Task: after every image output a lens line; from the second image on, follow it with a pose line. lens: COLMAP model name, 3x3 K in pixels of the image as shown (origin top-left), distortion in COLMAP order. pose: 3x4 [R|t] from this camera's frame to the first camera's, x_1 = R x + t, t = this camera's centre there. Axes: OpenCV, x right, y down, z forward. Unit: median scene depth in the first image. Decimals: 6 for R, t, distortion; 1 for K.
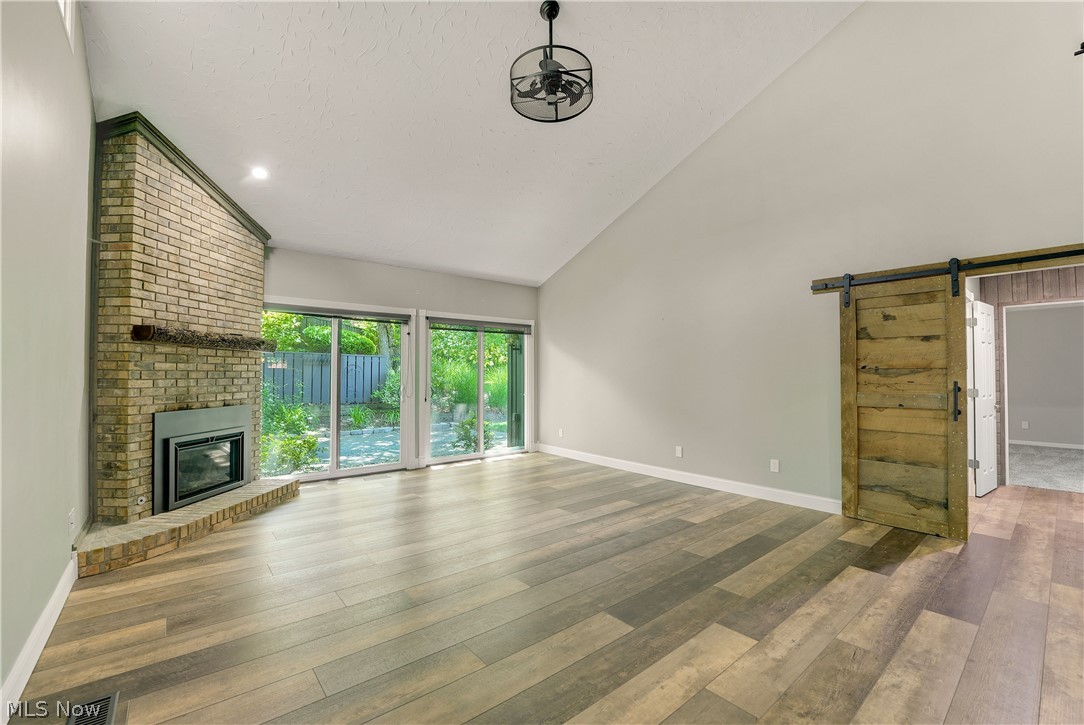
lens RADIAL K [[454.6, 0, 543.3], [0, 454.6, 358.7], [0, 0, 1]] dist [-0.016857, -0.000492]
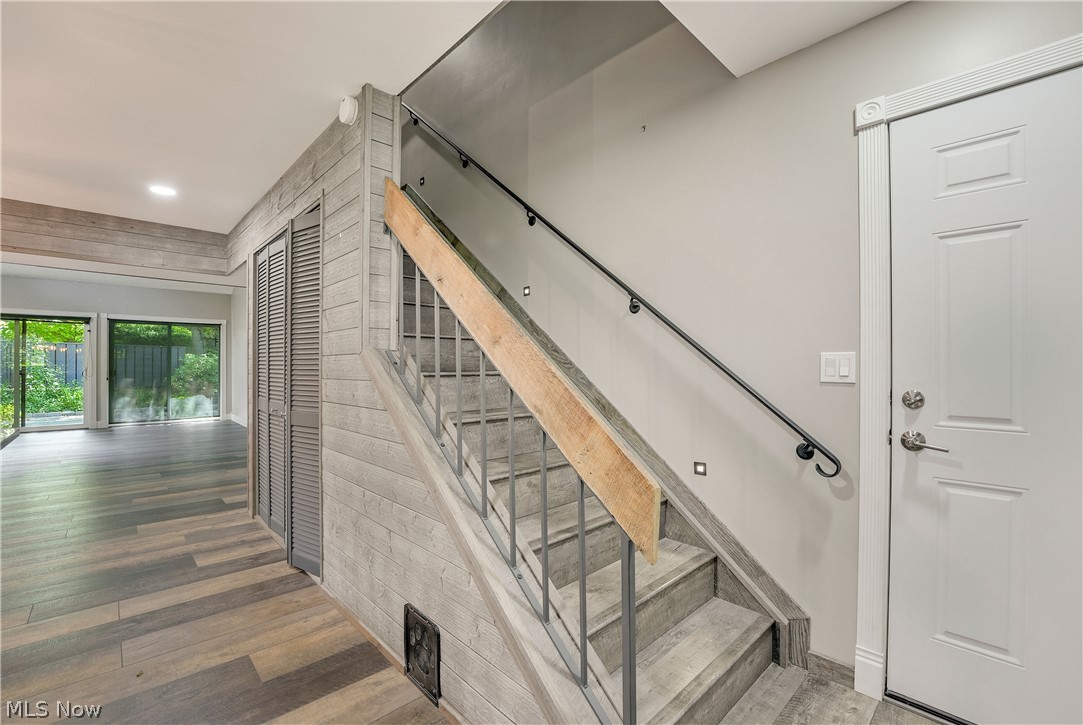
lens RADIAL K [[463.6, 0, 542.5], [0, 463.6, 362.2], [0, 0, 1]] dist [-0.023581, 0.002902]
pose [[0.997972, 0.001473, 0.063631, 1.529411], [-0.003054, 0.999689, 0.024753, 0.002247], [-0.063575, -0.024898, 0.997666, -0.717658]]
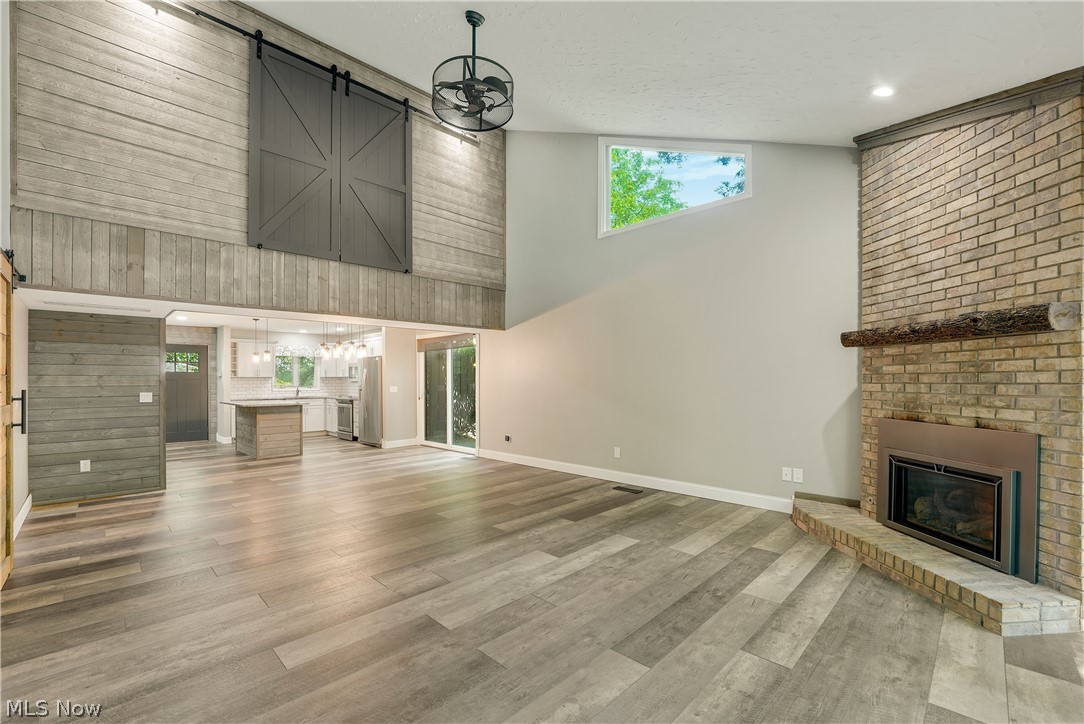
lens RADIAL K [[464.1, 0, 525.1], [0, 464.1, 379.4], [0, 0, 1]] dist [-0.023581, 0.002902]
pose [[-0.997794, 0.004960, -0.066197, -0.027698], [0.007381, 0.999311, -0.036370, 0.061247], [0.065971, -0.036779, -0.997144, 1.749320]]
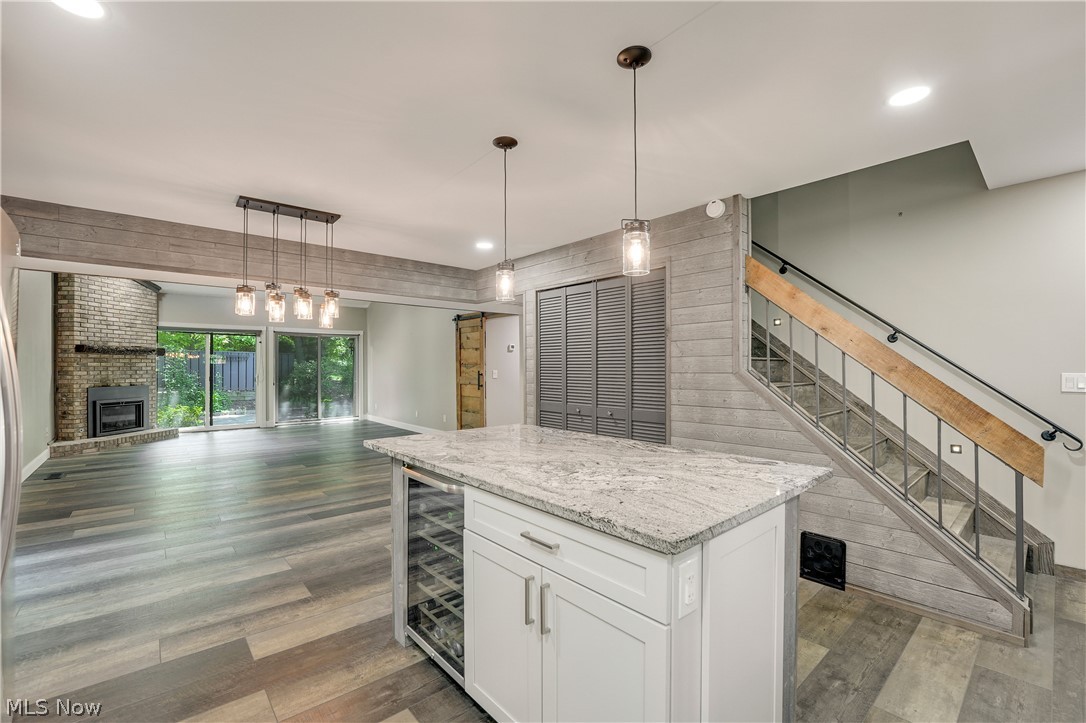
lens RADIAL K [[464.9, 0, 544.6], [0, 464.9, 360.4], [0, 0, 1]] dist [-0.023581, 0.002902]
pose [[0.999759, -0.003207, 0.021698, 1.016211], [0.002797, 0.999818, 0.018892, -0.031005], [-0.021754, -0.018826, 0.999586, -0.967770]]
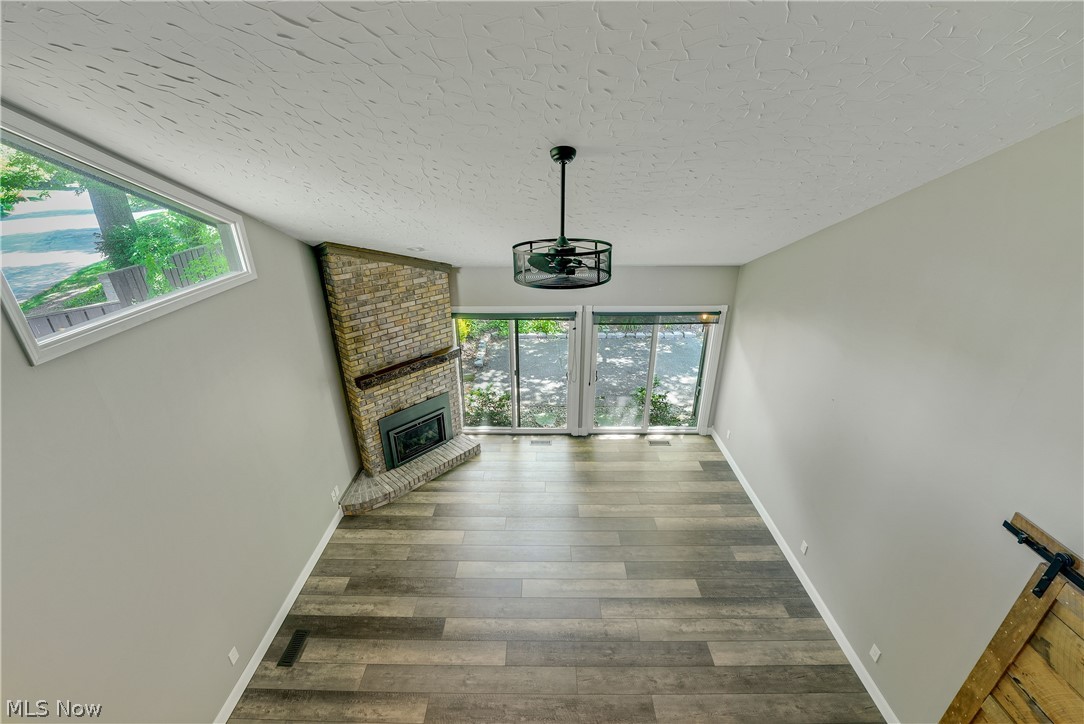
lens RADIAL K [[454.6, 0, 538.1], [0, 454.6, 362.9], [0, 0, 1]] dist [-0.016857, -0.000492]
pose [[0.758918, 0.264064, -0.595243, 0.461665], [0.026996, 0.900546, 0.433923, -0.697107], [0.650627, -0.345381, 0.676311, 0.294851]]
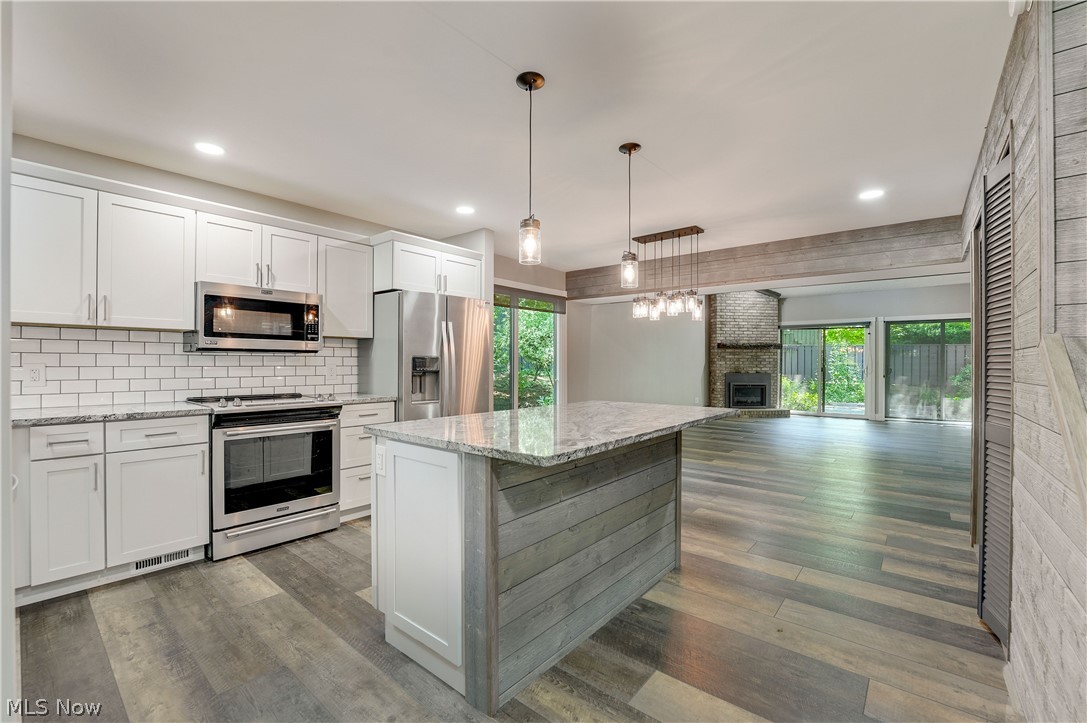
lens RADIAL K [[455.9, 0, 537.6], [0, 455.9, 365.2], [0, 0, 1]] dist [-0.016857, -0.000492]
pose [[0.168940, 0.003505, -0.985620, 1.620132], [0.031228, 0.999473, 0.008906, 0.006102], [0.985132, -0.032284, 0.168741, -0.609907]]
